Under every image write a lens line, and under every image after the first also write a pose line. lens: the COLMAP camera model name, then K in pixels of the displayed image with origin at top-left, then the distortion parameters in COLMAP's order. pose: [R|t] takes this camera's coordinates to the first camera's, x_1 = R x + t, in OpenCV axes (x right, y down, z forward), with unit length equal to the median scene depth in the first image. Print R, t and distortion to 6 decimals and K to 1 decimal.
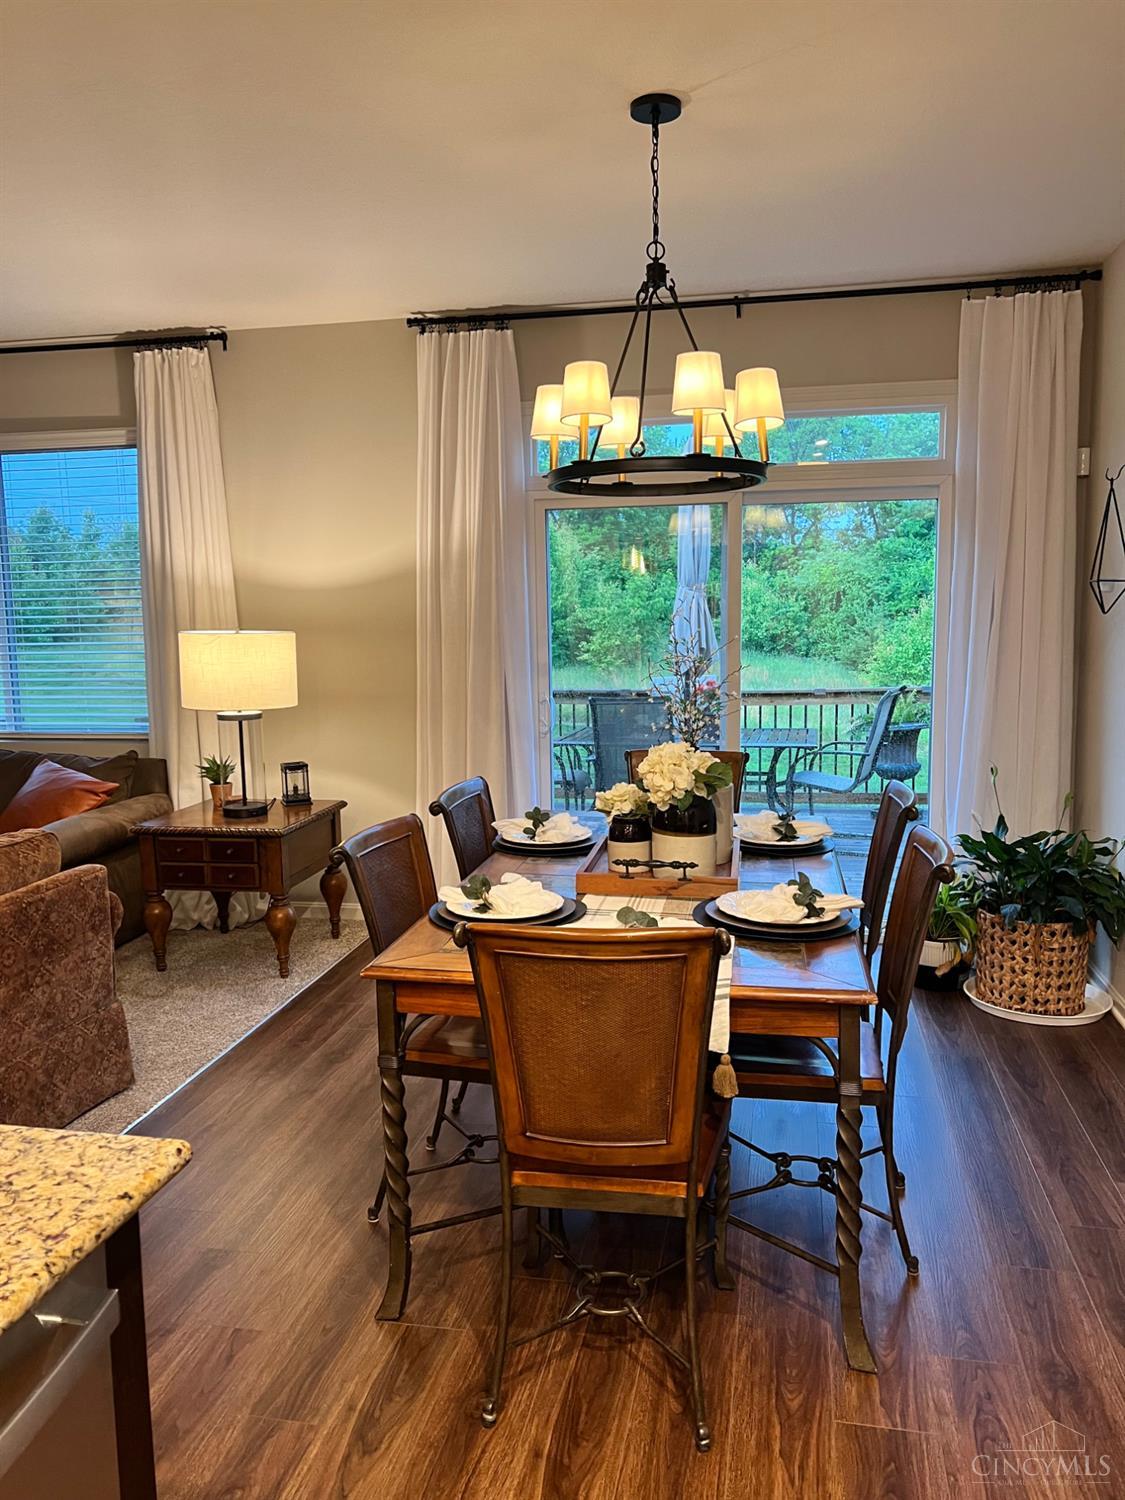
lens RADIAL K [[1141.3, 0, 562.5], [0, 1141.3, 750.0], [0, 0, 1]] dist [-0.001585, -0.005180]
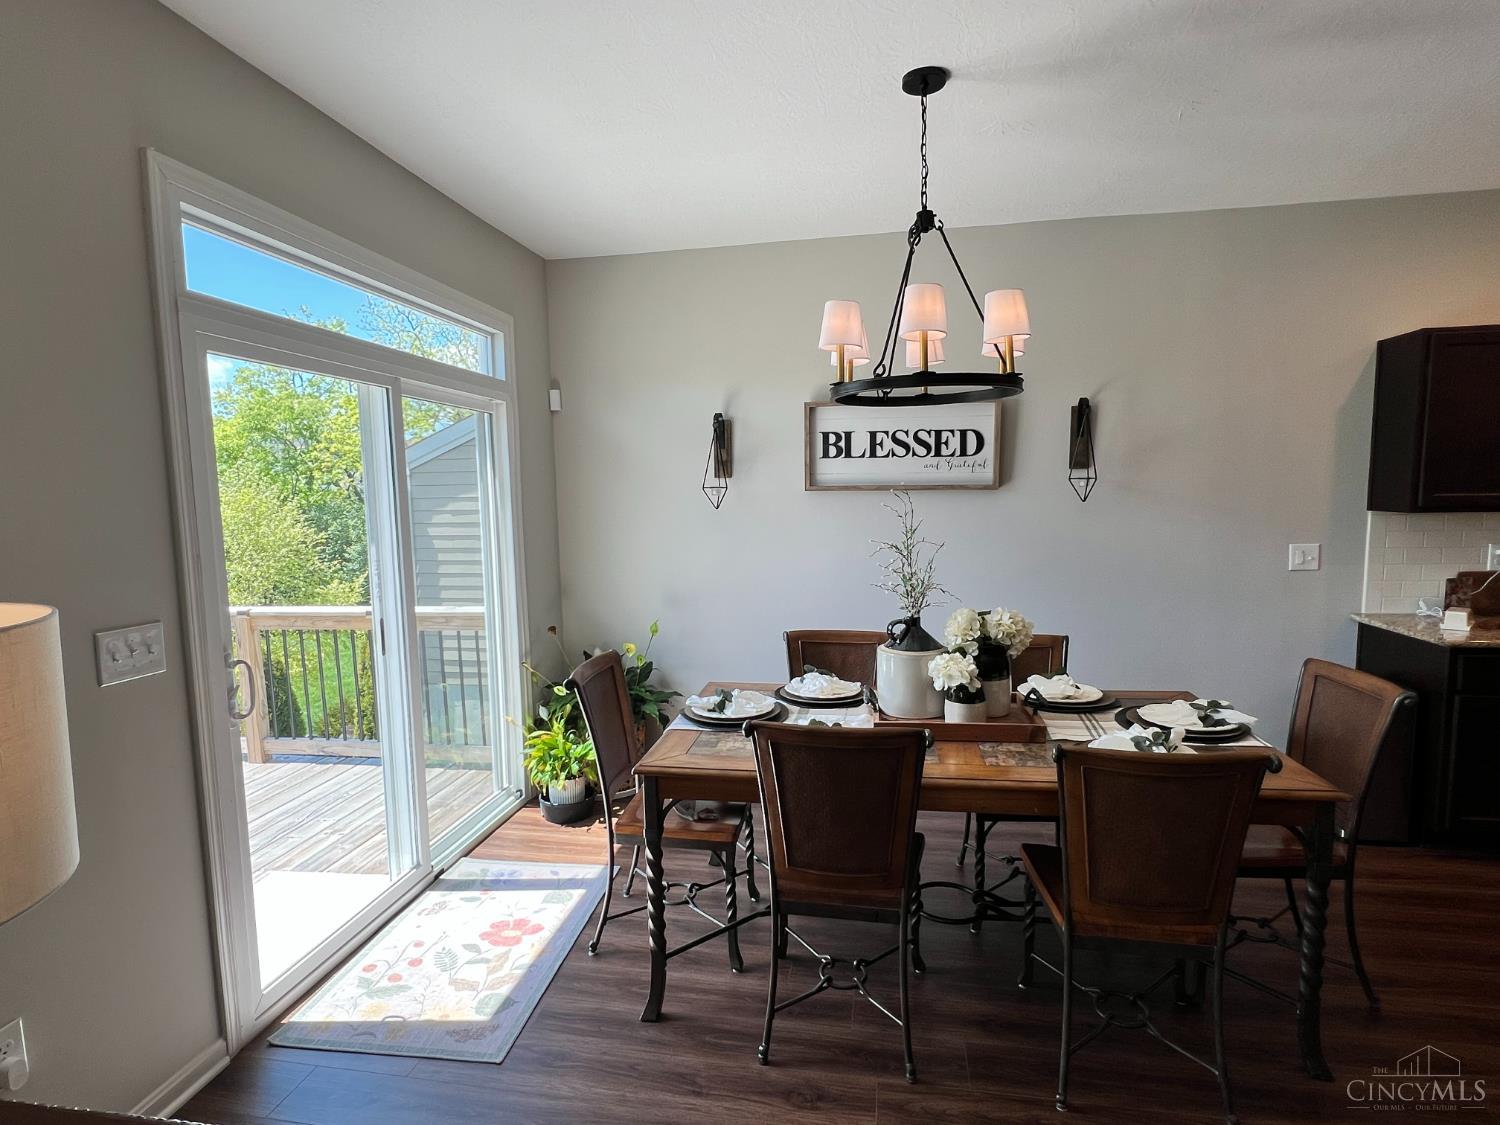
lens RADIAL K [[763.0, 0, 750.0], [0, 763.0, 562.5], [0, 0, 1]] dist [0.001824, 0.000192]
pose [[-0.028140, -0.074992, 0.996787, -0.454185], [0.144071, 0.986466, 0.078282, -0.094506], [-0.989167, 0.145811, -0.016955, 0.771274]]
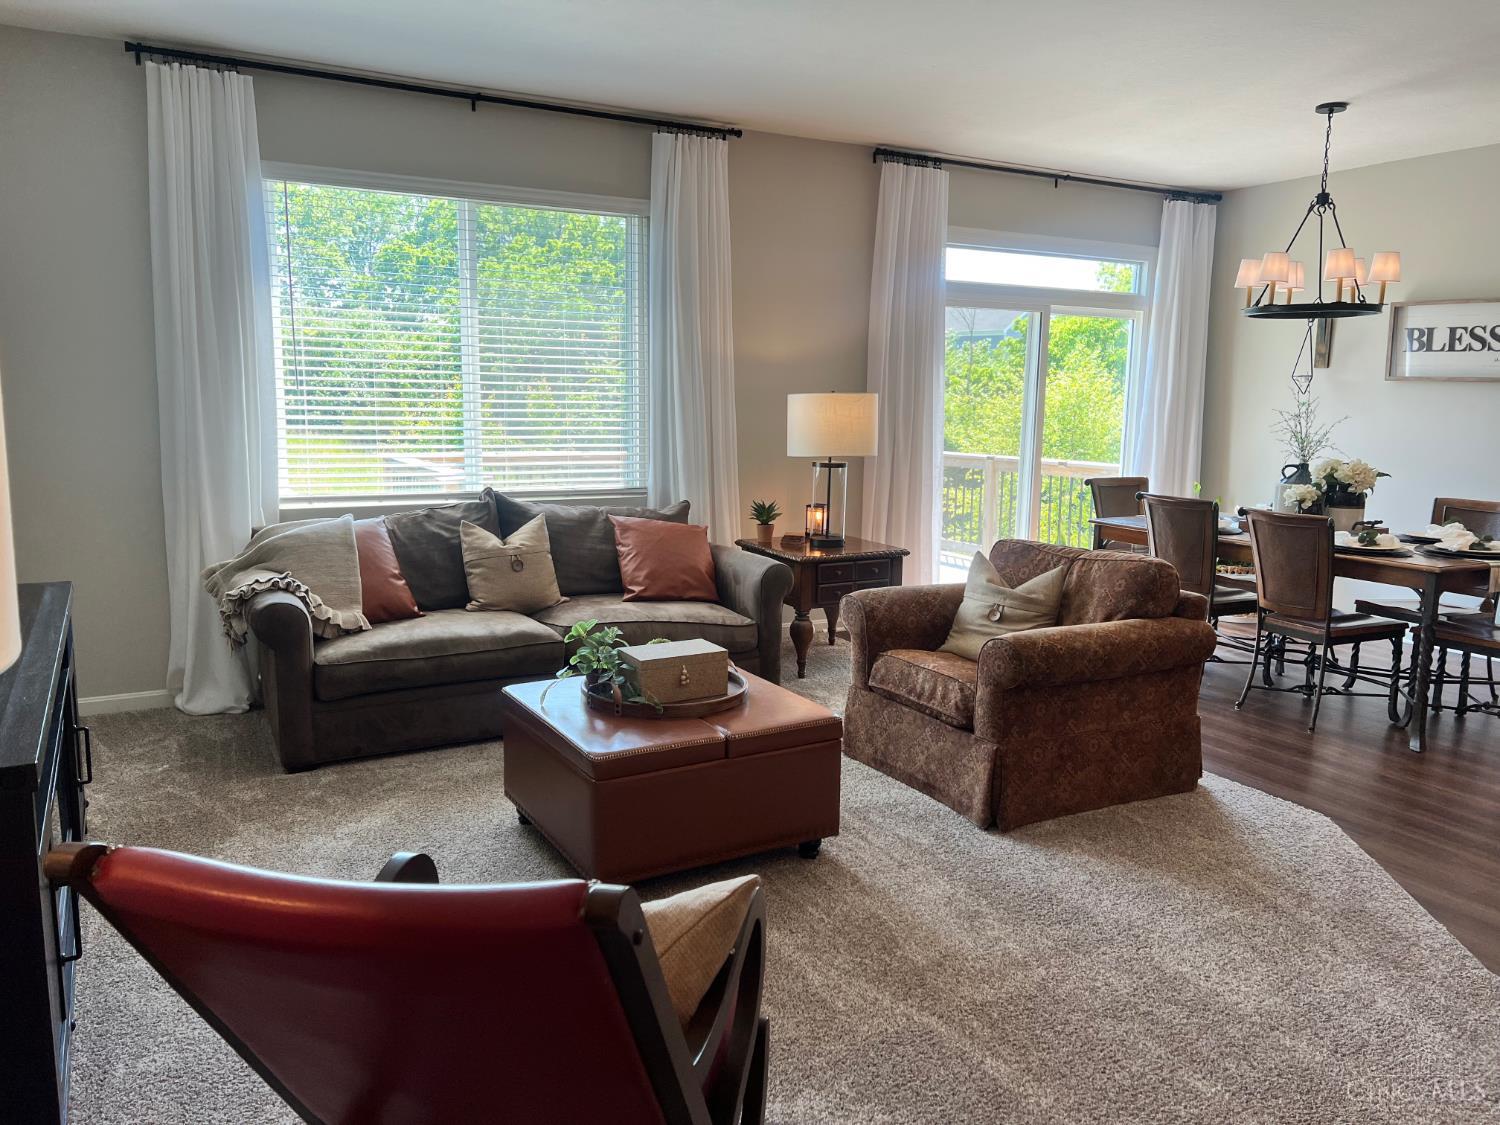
lens RADIAL K [[1141.3, 0, 750.0], [0, 1141.3, 562.5], [0, 0, 1]] dist [-0.001585, -0.005180]
pose [[0.765519, -0.070463, 0.639543, -1.121256], [0.055543, 0.997512, 0.043420, 0.018743], [-0.641011, 0.002283, 0.767528, 0.122158]]
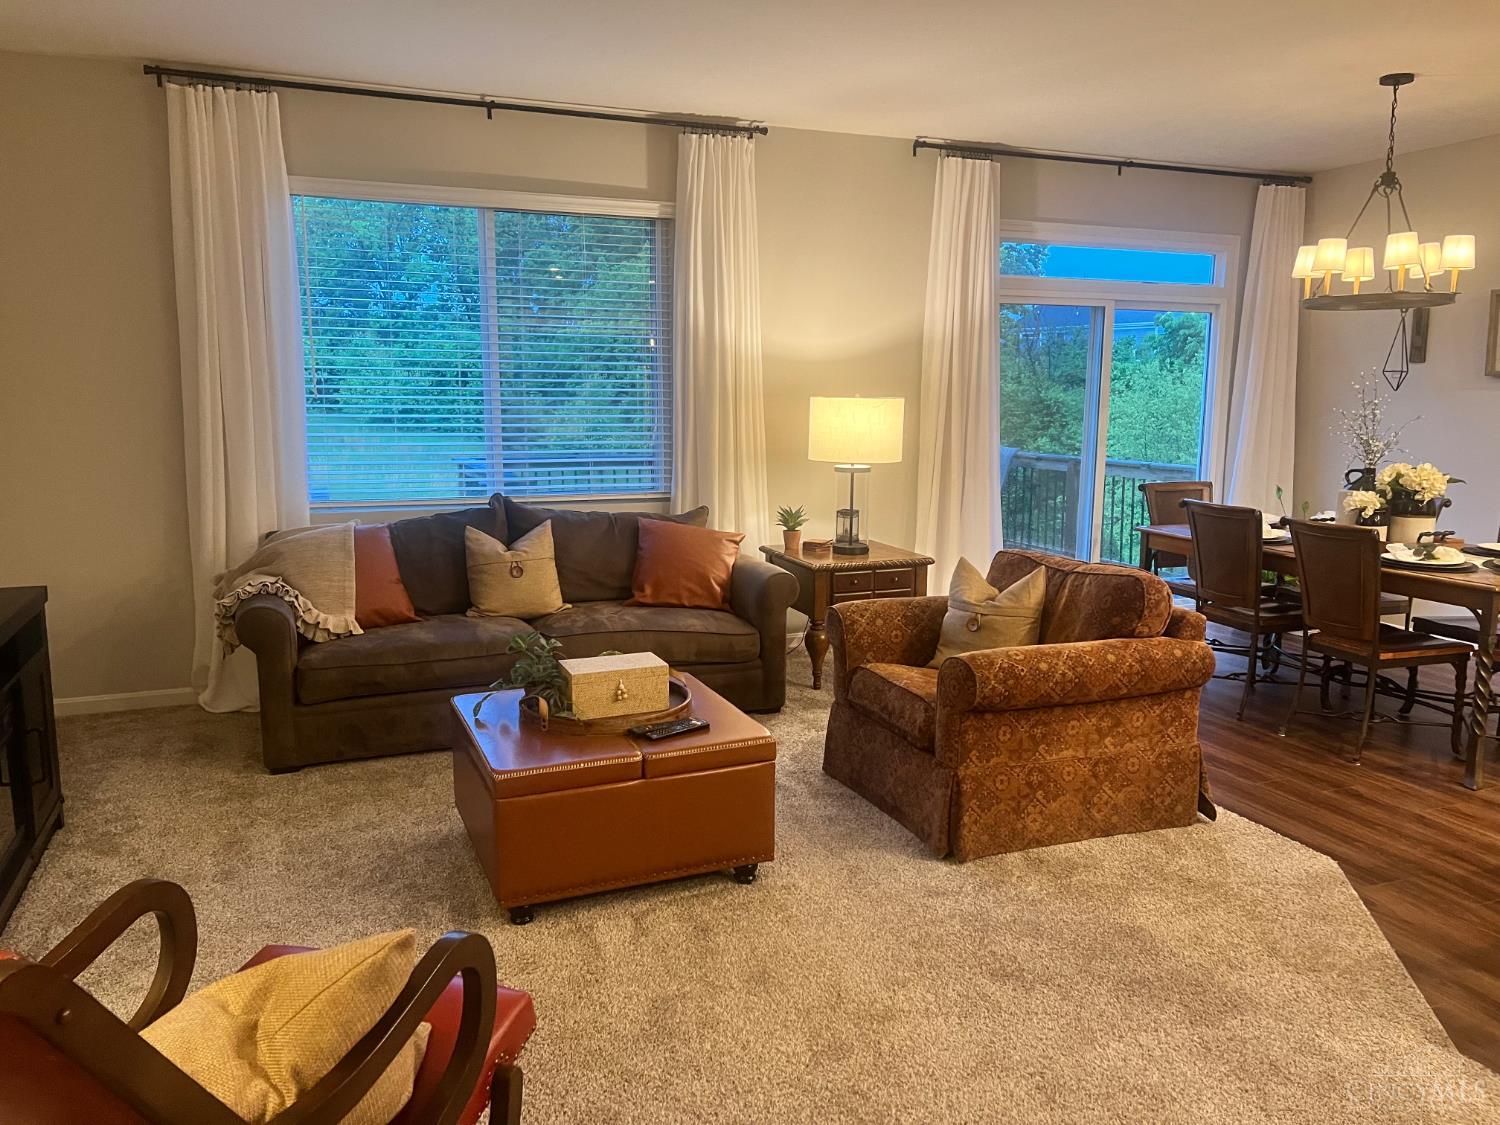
lens RADIAL K [[1141.3, 0, 750.0], [0, 1141.3, 562.5], [0, 0, 1]] dist [-0.001585, -0.005180]
pose [[0.839859, -0.063357, 0.539095, -1.004912], [0.051349, 0.997984, 0.037291, 0.018581], [-0.540371, -0.003637, 0.841419, 0.068057]]
